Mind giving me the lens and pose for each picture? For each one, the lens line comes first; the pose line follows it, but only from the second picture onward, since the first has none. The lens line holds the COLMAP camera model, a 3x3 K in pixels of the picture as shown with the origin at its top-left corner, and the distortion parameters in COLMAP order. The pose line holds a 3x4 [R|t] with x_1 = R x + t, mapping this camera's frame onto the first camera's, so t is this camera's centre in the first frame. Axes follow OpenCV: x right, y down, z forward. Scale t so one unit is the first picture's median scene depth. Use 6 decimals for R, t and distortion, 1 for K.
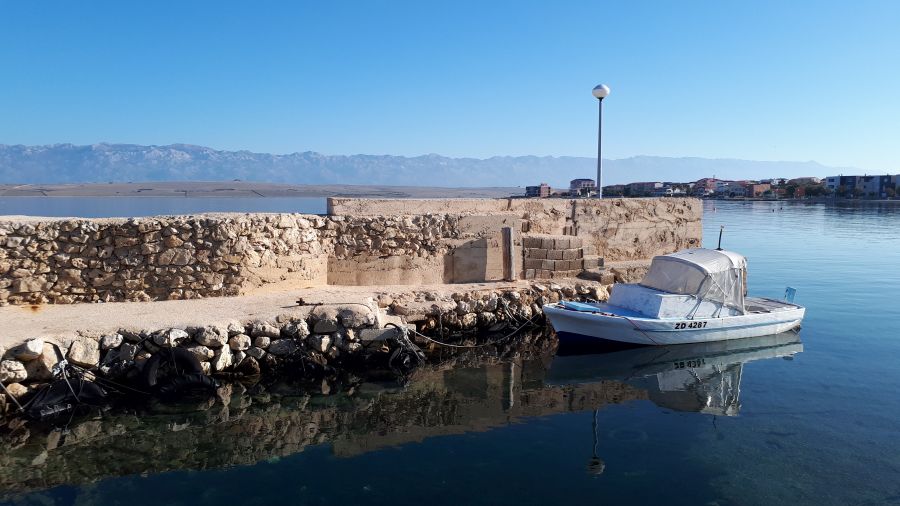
lens RADIAL K [[713.3, 0, 455.7], [0, 713.3, 297.3], [0, 0, 1]] dist [0.080094, -0.115838]
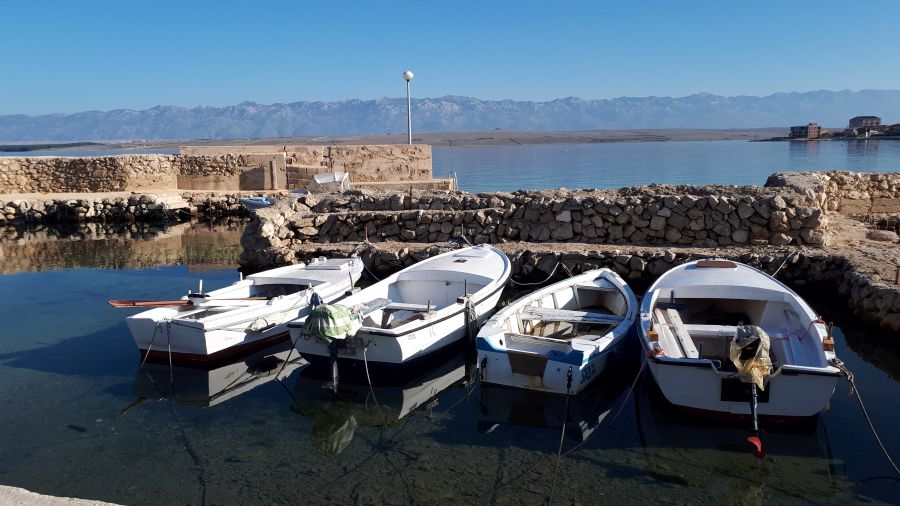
lens RADIAL K [[713.3, 0, 453.3], [0, 713.3, 288.6], [0, 0, 1]] dist [0.080094, -0.115838]
pose [[0.937232, 0.053734, -0.344542, 1.261665], [-0.032662, 0.997240, 0.066678, 0.101837], [0.347174, -0.051239, 0.936400, -0.670040]]
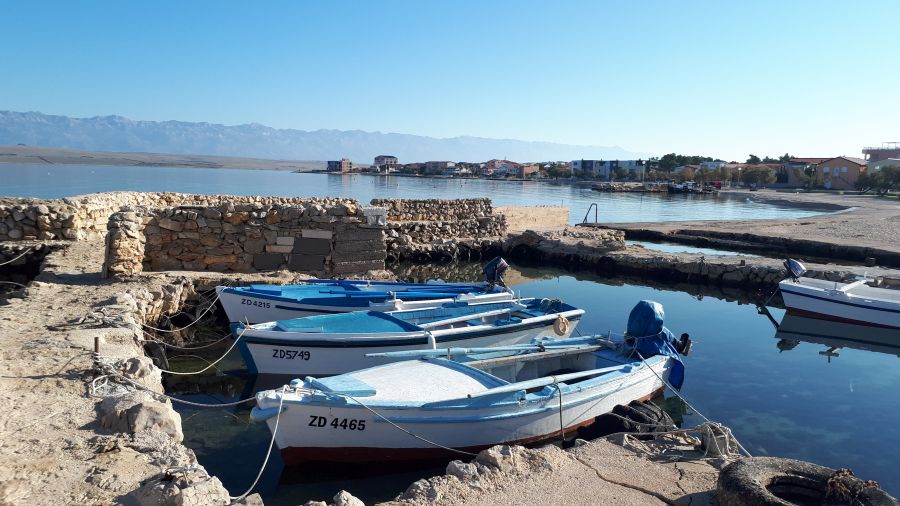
lens RADIAL K [[713.3, 0, 449.0], [0, 713.3, 299.2], [0, 0, 1]] dist [0.080094, -0.115838]
pose [[0.973854, -0.014242, 0.226729, 1.773860], [0.006208, 0.999329, 0.036107, 0.162217], [-0.227091, -0.033756, 0.973288, -1.118208]]
